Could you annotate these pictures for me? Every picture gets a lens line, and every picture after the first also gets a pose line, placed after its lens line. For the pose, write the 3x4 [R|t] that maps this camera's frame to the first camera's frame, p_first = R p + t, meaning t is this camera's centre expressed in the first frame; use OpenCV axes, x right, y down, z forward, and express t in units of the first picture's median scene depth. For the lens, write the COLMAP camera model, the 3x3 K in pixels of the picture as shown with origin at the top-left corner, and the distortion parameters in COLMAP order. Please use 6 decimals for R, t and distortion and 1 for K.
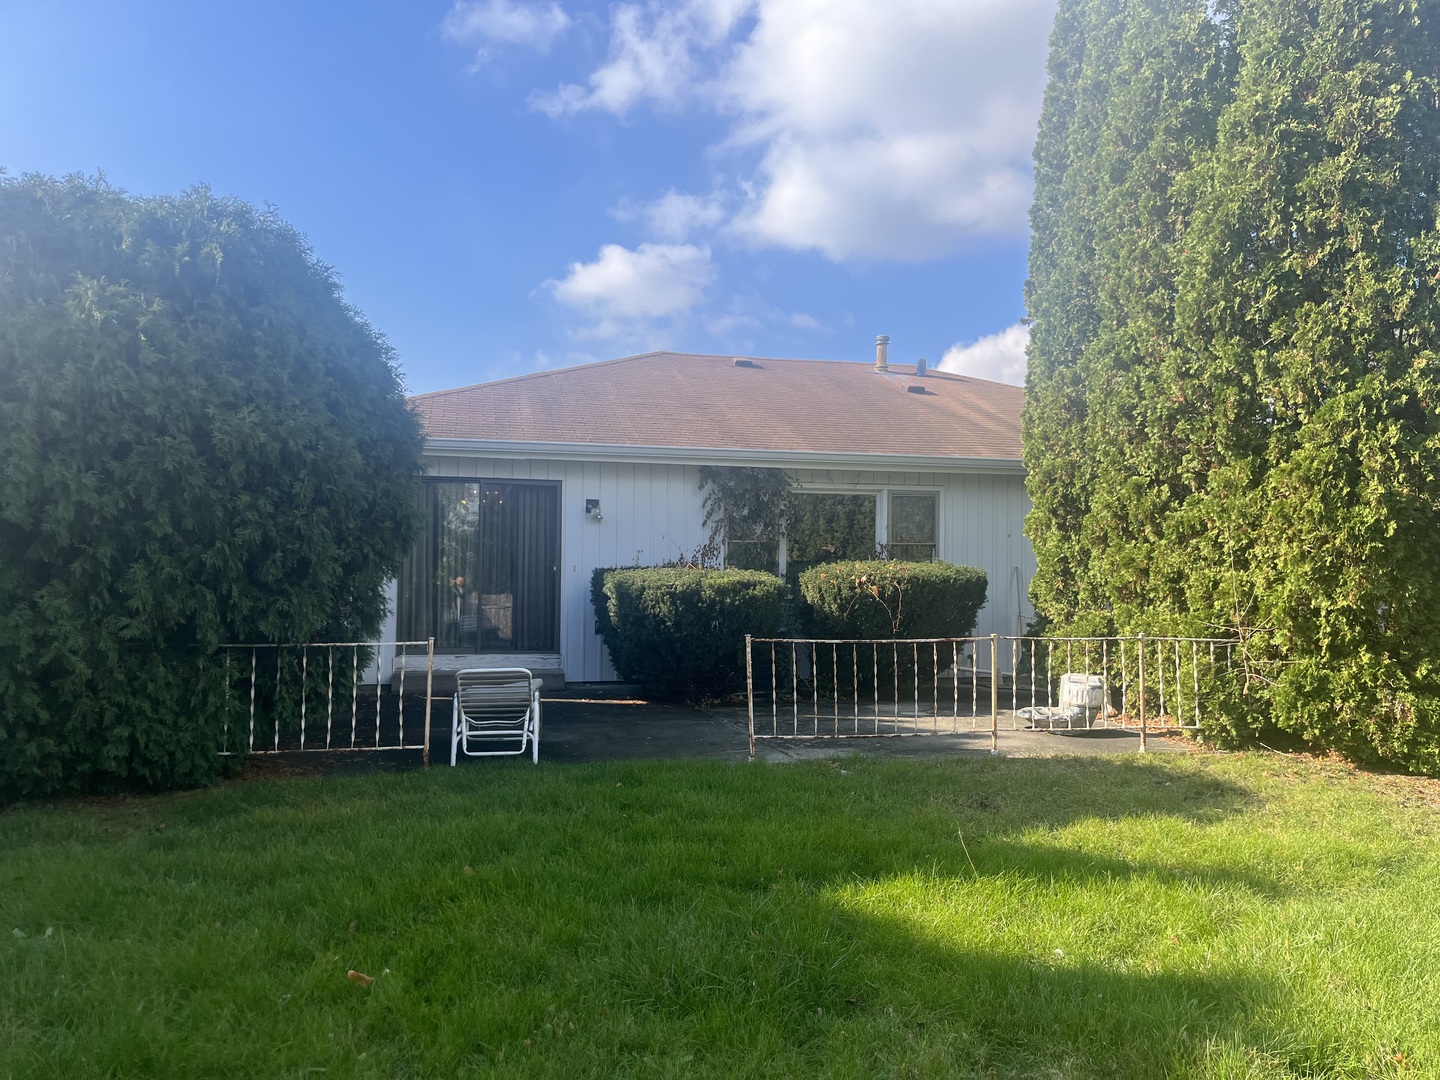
lens RADIAL K [[1091.6, 0, 726.3], [0, 1091.6, 541.7], [0, 0, 1]] dist [0.069662, -0.085014]
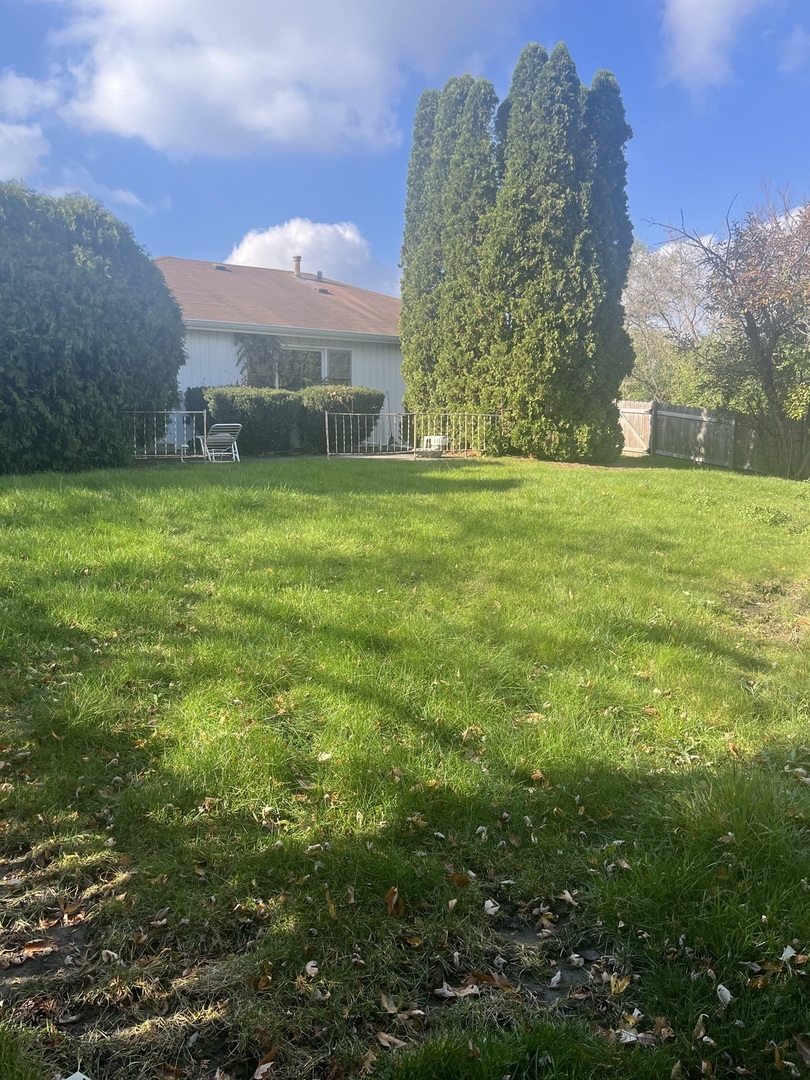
lens RADIAL K [[848.0, 0, 405.0], [0, 848.0, 540.0], [0, 0, 1]] dist [0.033047, -0.000703]
pose [[0.926765, -0.055888, 0.371461, -0.445362], [-0.009976, 0.984860, 0.173065, 0.034200], [-0.375509, -0.164096, 0.912176, -0.693264]]
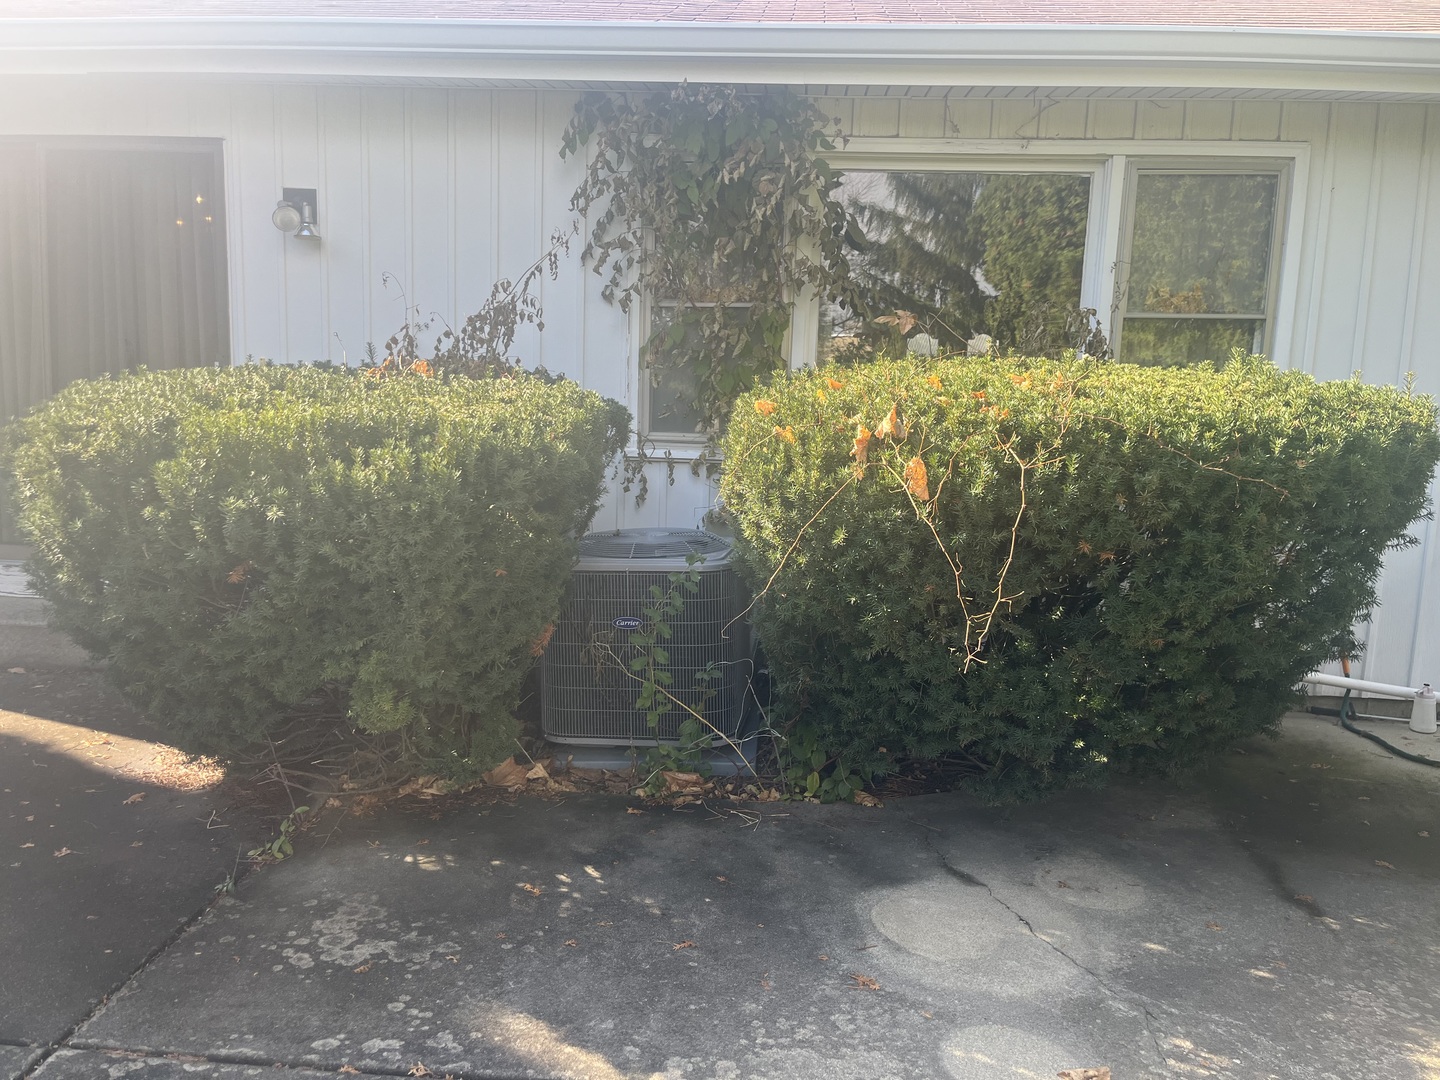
lens RADIAL K [[1084.0, 0, 709.3], [0, 1084.0, 542.0], [0, 0, 1]] dist [0.074840, -0.095227]
pose [[0.950198, 0.067796, -0.304184, 0.203759], [-0.014958, 0.984847, 0.172778, 0.021724], [0.311288, -0.159624, 0.936814, 0.921653]]
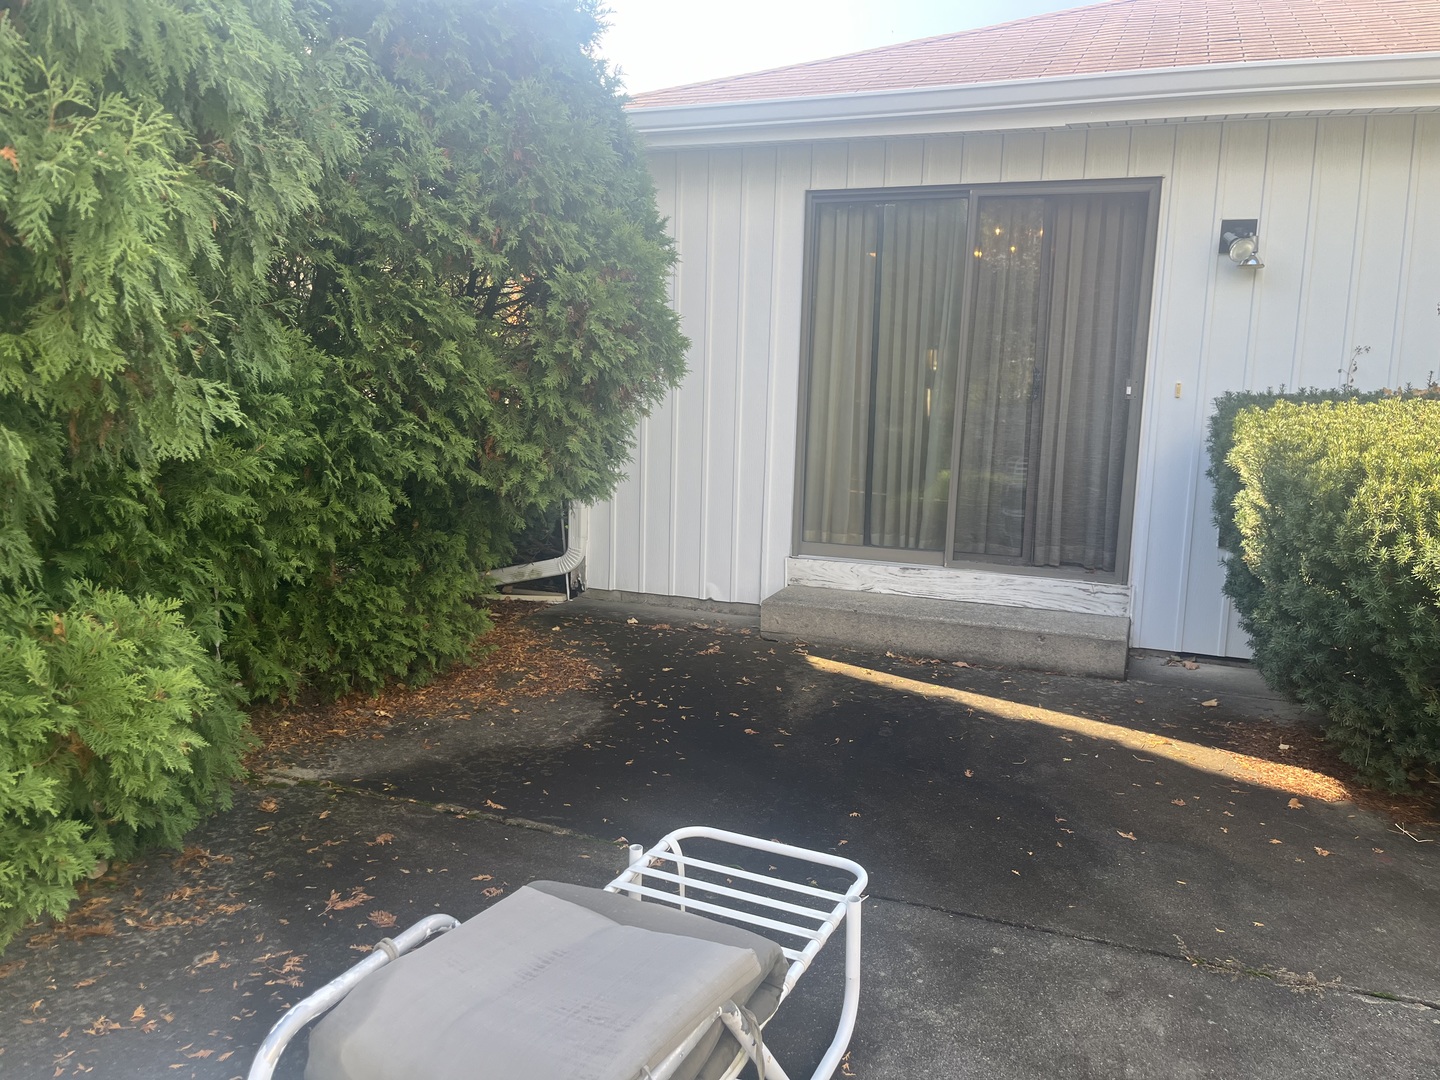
lens RADIAL K [[1091.6, 0, 726.3], [0, 1091.6, 541.7], [0, 0, 1]] dist [0.069662, -0.085014]
pose [[0.827282, 0.099978, -0.552819, -0.057659], [0.000235, 0.983975, 0.178305, 0.007892], [0.561787, -0.147638, 0.814002, 0.757926]]
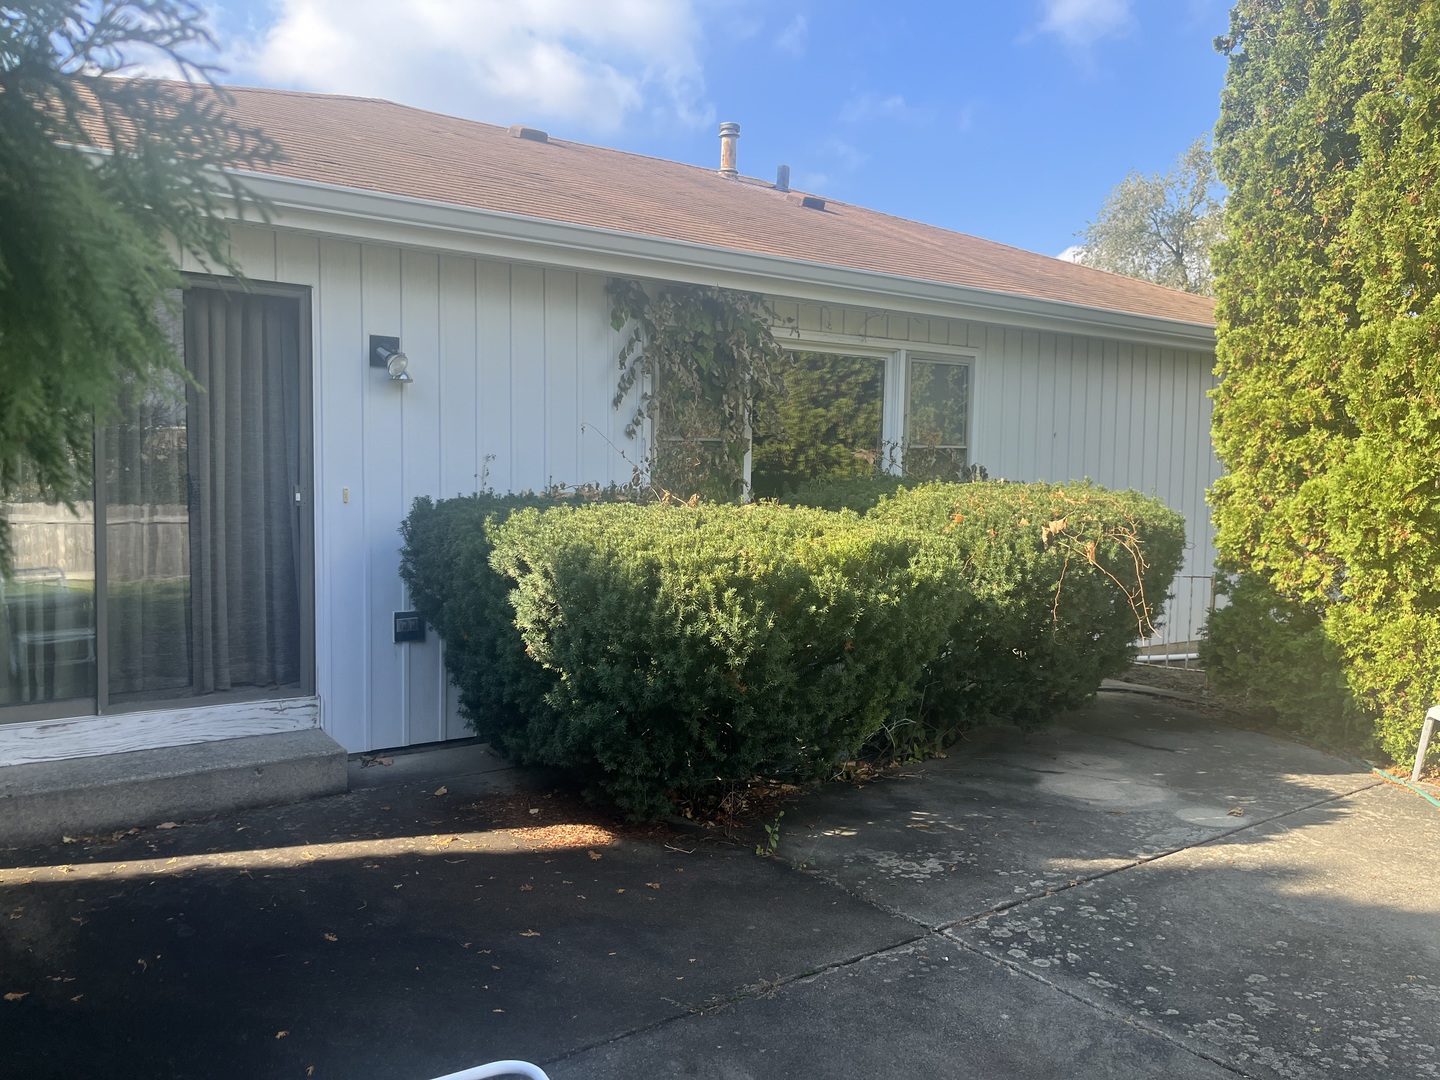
lens RADIAL K [[1091.6, 0, 726.3], [0, 1091.6, 541.7], [0, 0, 1]] dist [0.069662, -0.085014]
pose [[0.928067, -0.018787, 0.371938, -0.225094], [-0.018565, 0.995151, 0.096592, -0.003350], [-0.371949, -0.096549, 0.923218, 0.754507]]
